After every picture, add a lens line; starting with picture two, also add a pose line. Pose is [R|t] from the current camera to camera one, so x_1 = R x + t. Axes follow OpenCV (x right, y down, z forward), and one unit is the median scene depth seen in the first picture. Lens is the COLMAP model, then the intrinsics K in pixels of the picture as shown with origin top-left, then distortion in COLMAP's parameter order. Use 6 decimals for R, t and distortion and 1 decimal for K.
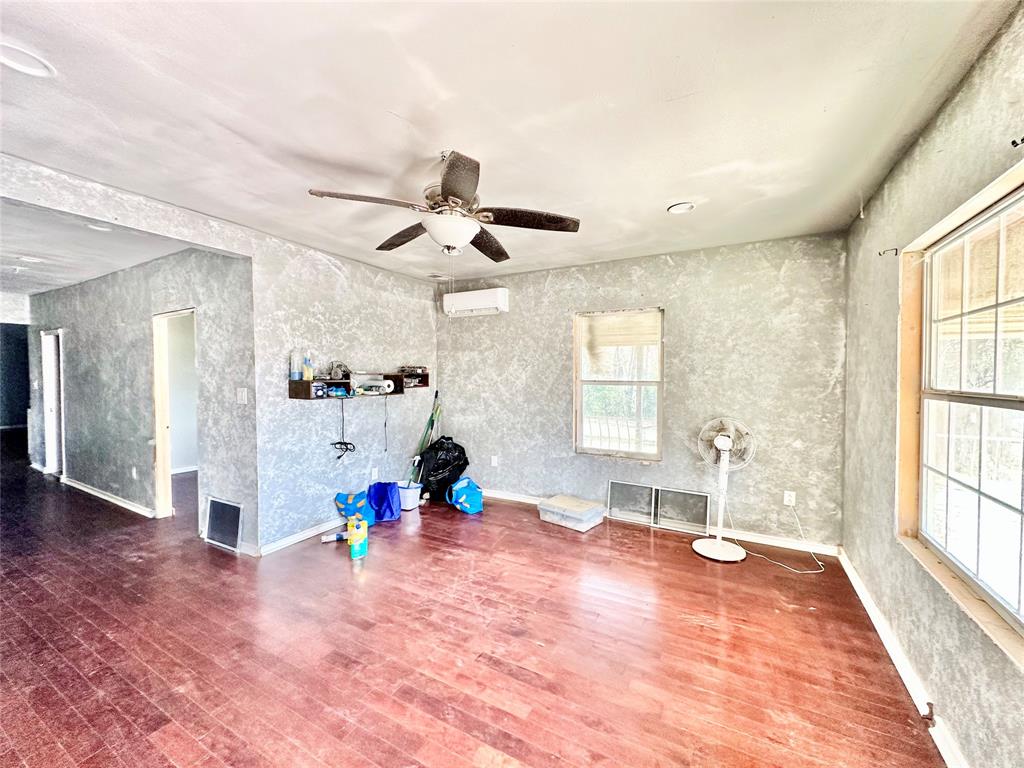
lens RADIAL K [[407.6, 0, 512.9], [0, 407.6, 382.8], [0, 0, 1]] dist [-0.001110, 0.000033]
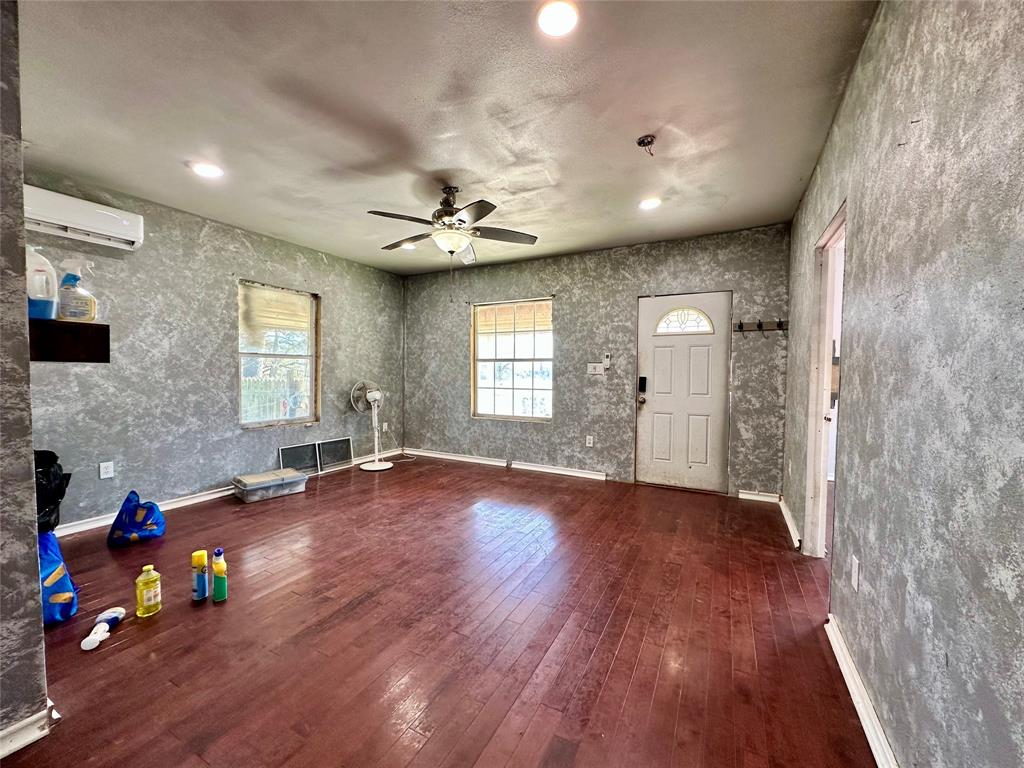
lens RADIAL K [[407.6, 0, 512.9], [0, 407.6, 382.8], [0, 0, 1]] dist [-0.001110, 0.000033]
pose [[-0.014938, -0.030377, 0.999427, -0.786975], [0.016795, 0.999390, 0.030627, 0.046676], [-0.999747, 0.017243, -0.014418, 0.391536]]
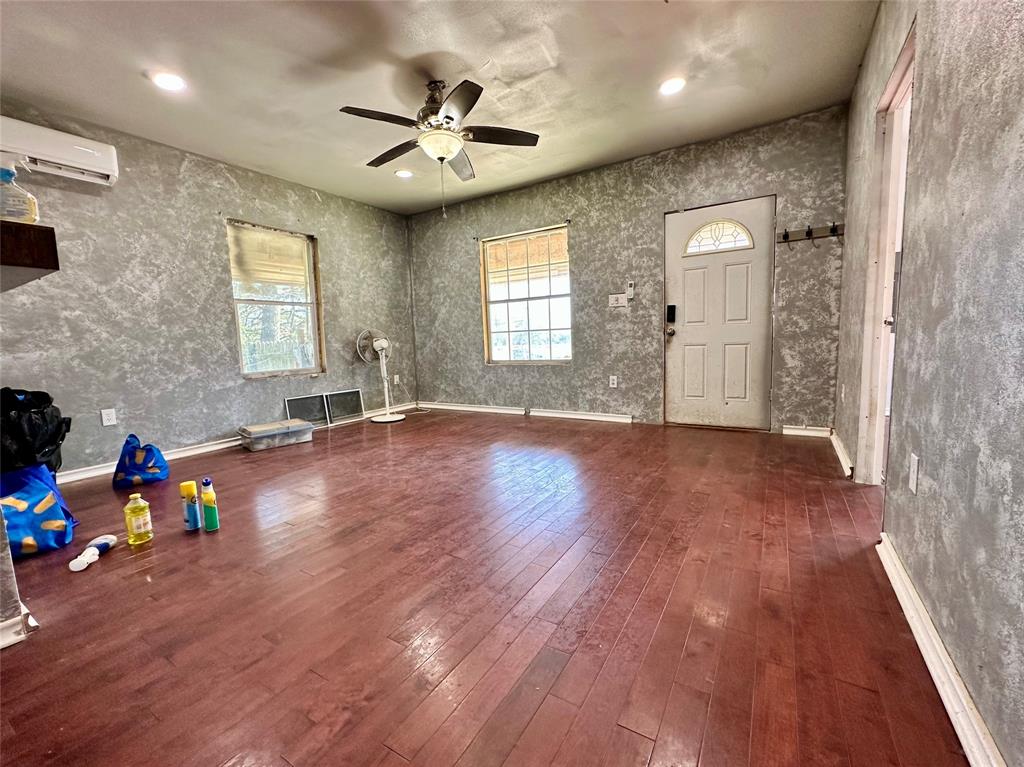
lens RADIAL K [[429.7, 0, 512.3], [0, 429.7, 382.7], [0, 0, 1]] dist [-0.001180, -0.000069]
pose [[0.055407, -0.107035, 0.992710, -0.755710], [0.061575, 0.992711, 0.103599, 0.118170], [-0.996563, 0.055386, 0.061594, 0.354120]]
